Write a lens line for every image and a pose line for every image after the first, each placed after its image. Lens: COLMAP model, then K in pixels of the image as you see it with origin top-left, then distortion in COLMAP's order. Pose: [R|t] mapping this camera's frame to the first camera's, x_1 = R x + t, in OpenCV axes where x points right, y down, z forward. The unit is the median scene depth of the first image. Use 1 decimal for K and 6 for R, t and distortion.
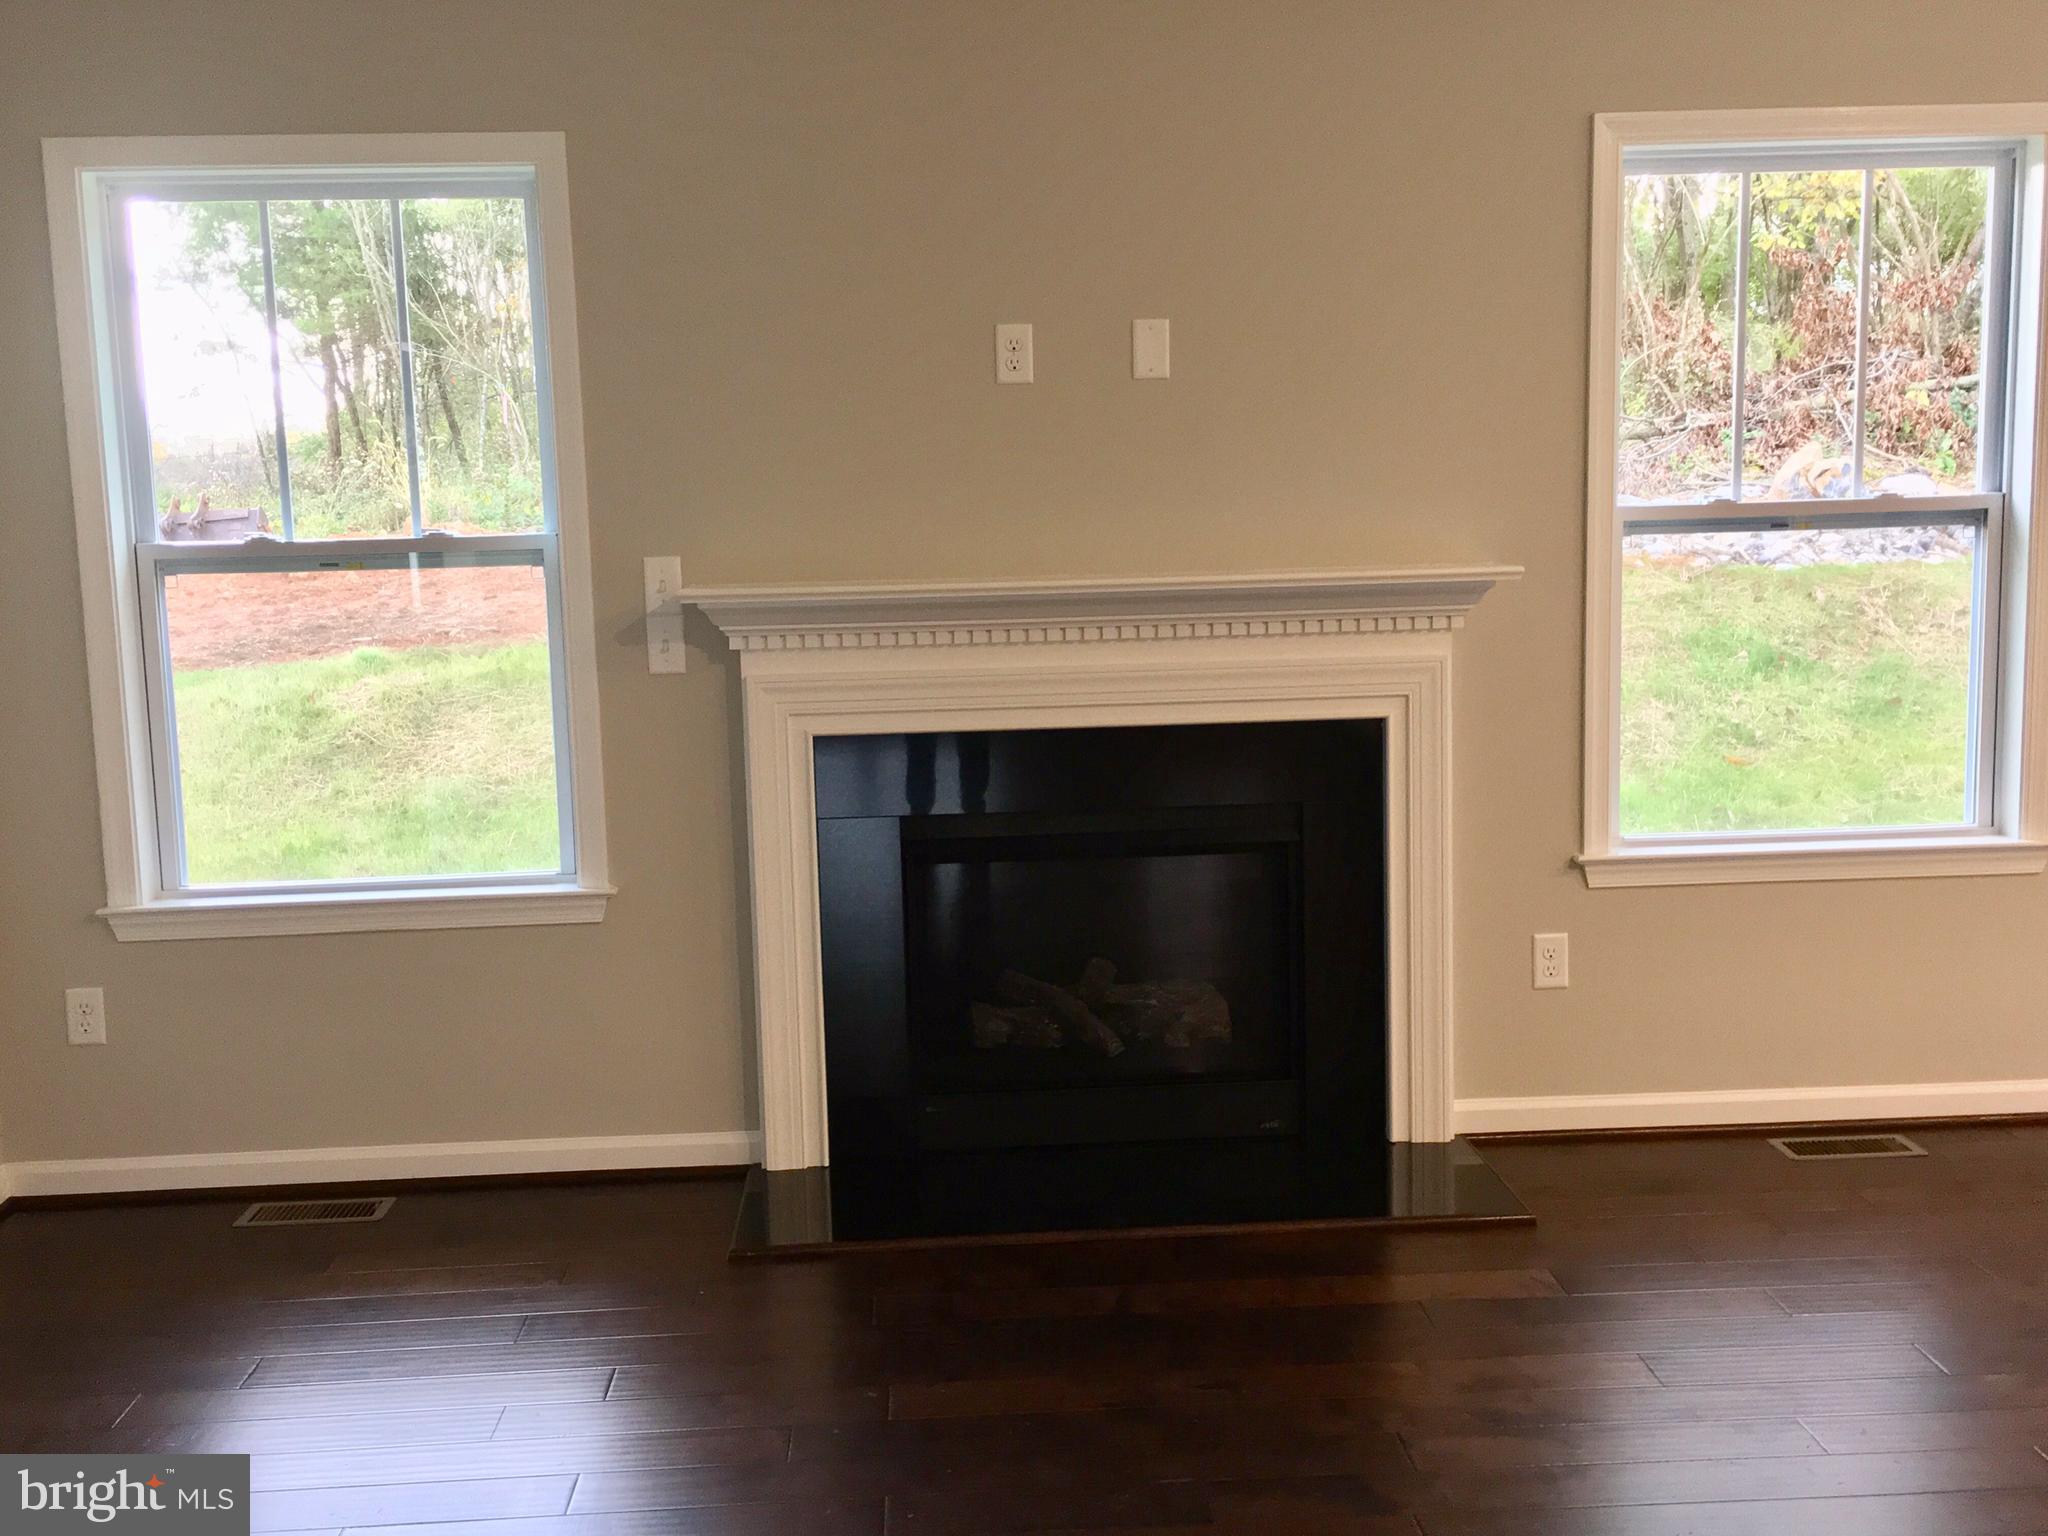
lens RADIAL K [[2095.1, 0, 1031.7], [0, 2095.1, 760.3], [0, 0, 1]] dist [0.056142, -0.024469]
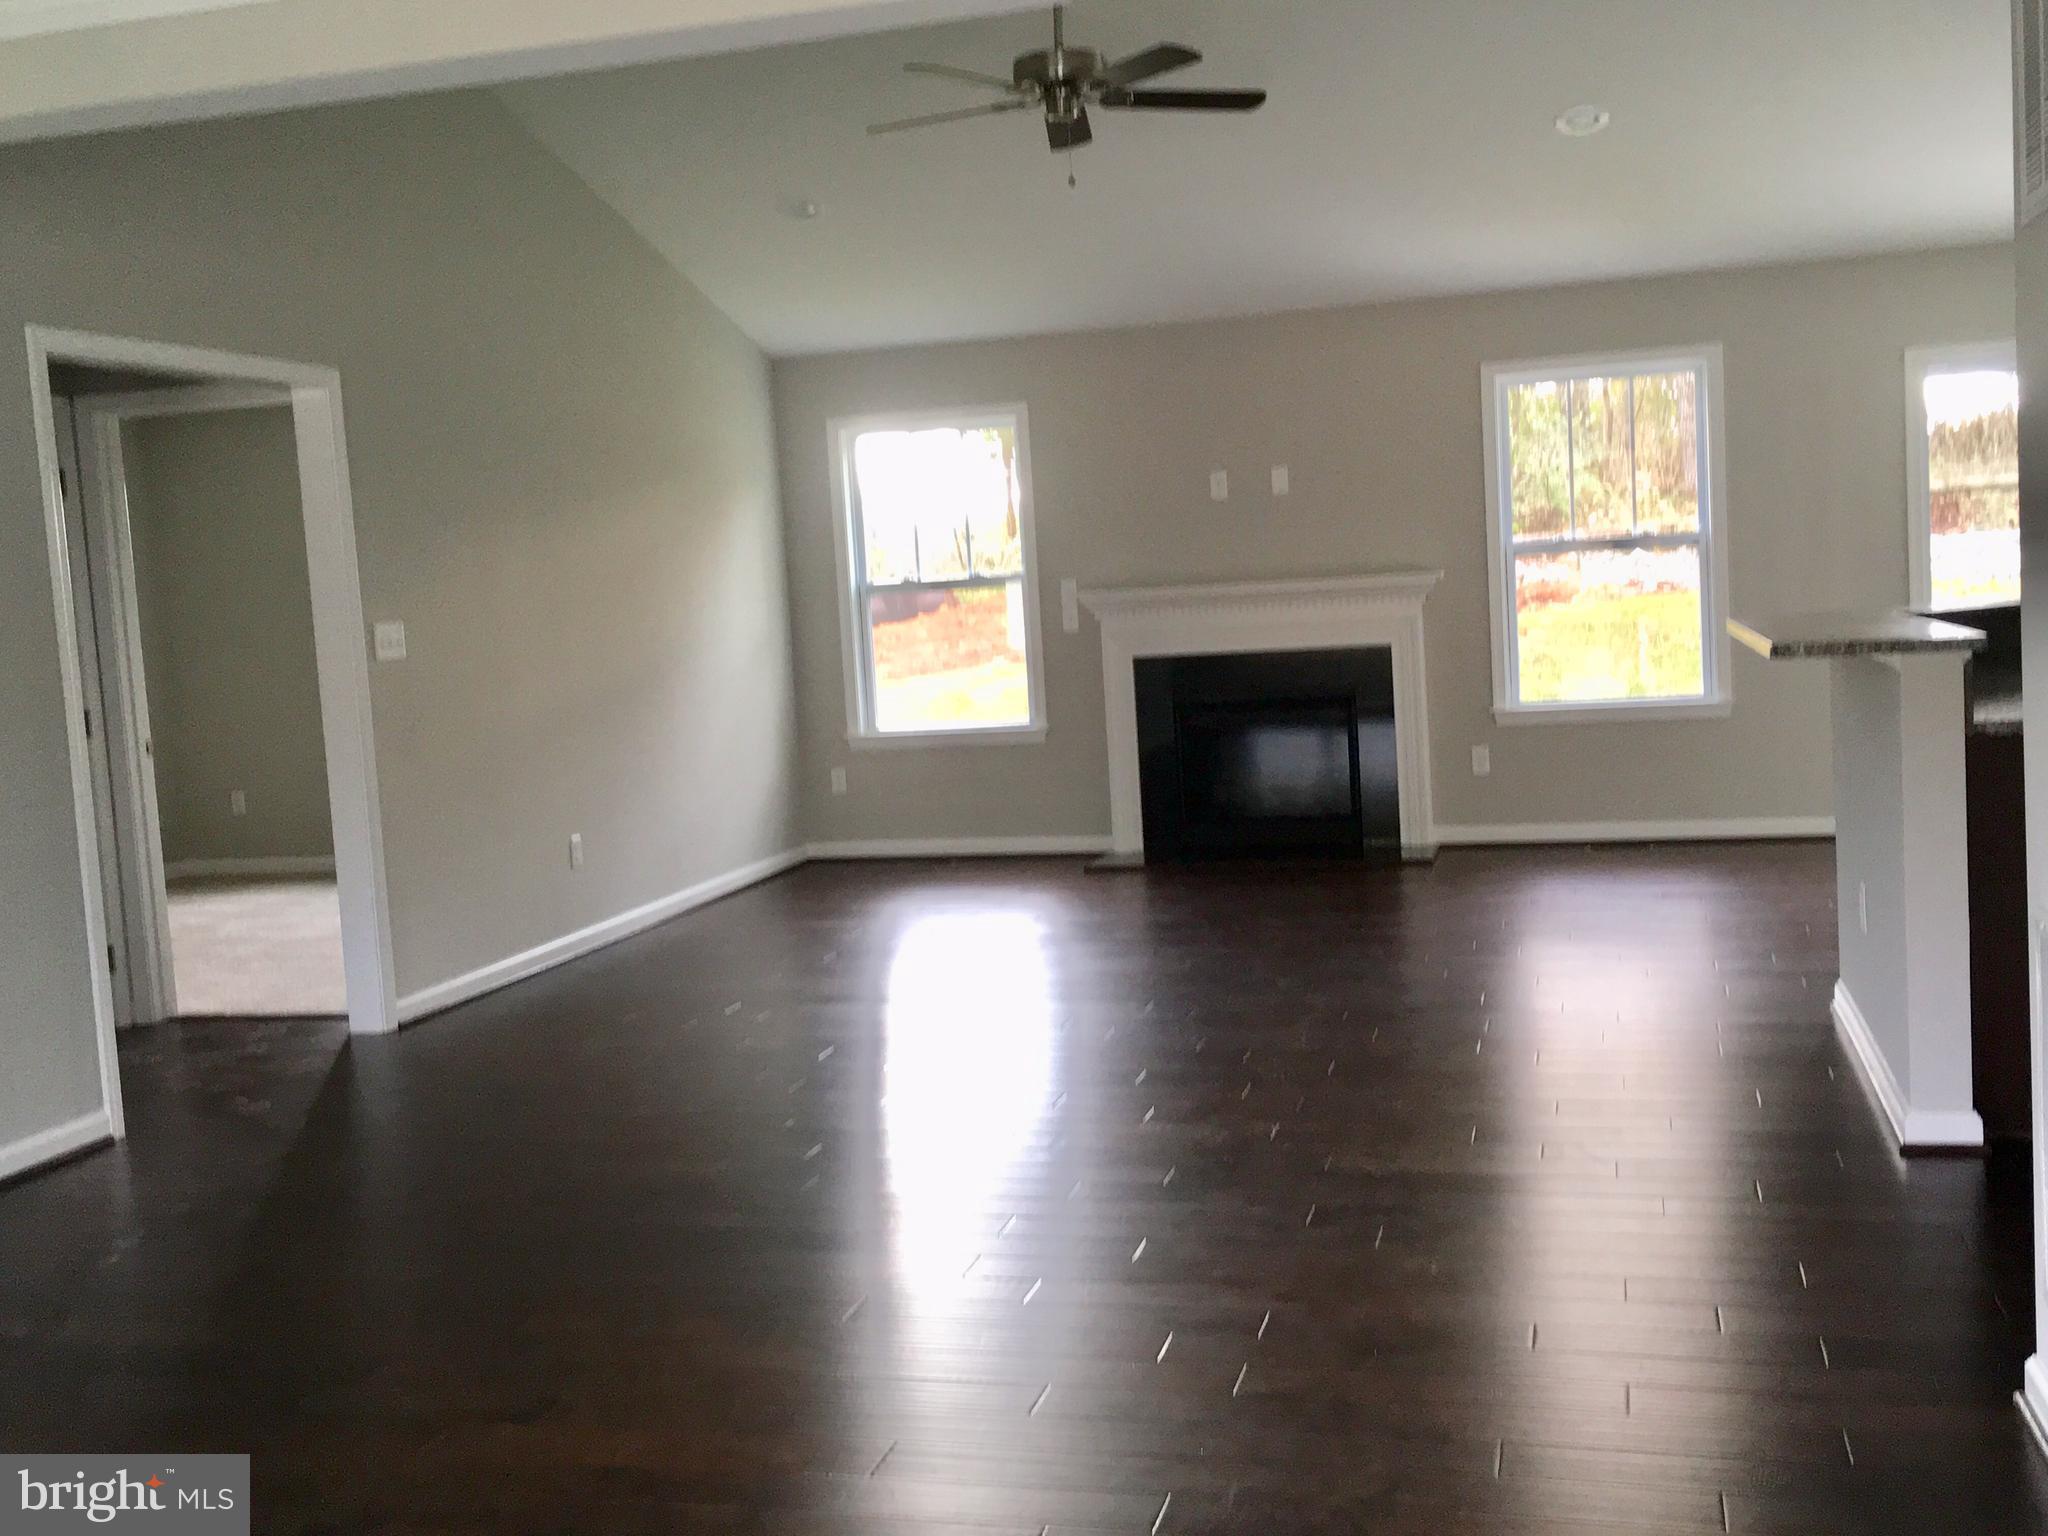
lens RADIAL K [[2095.1, 0, 1031.7], [0, 2095.1, 760.3], [0, 0, 1]] dist [0.056142, -0.024469]
pose [[0.949895, -0.002489, -0.312561, 0.462643], [-0.004875, 0.999729, -0.022778, 0.139892], [0.312533, 0.023160, 0.949625, -1.090291]]
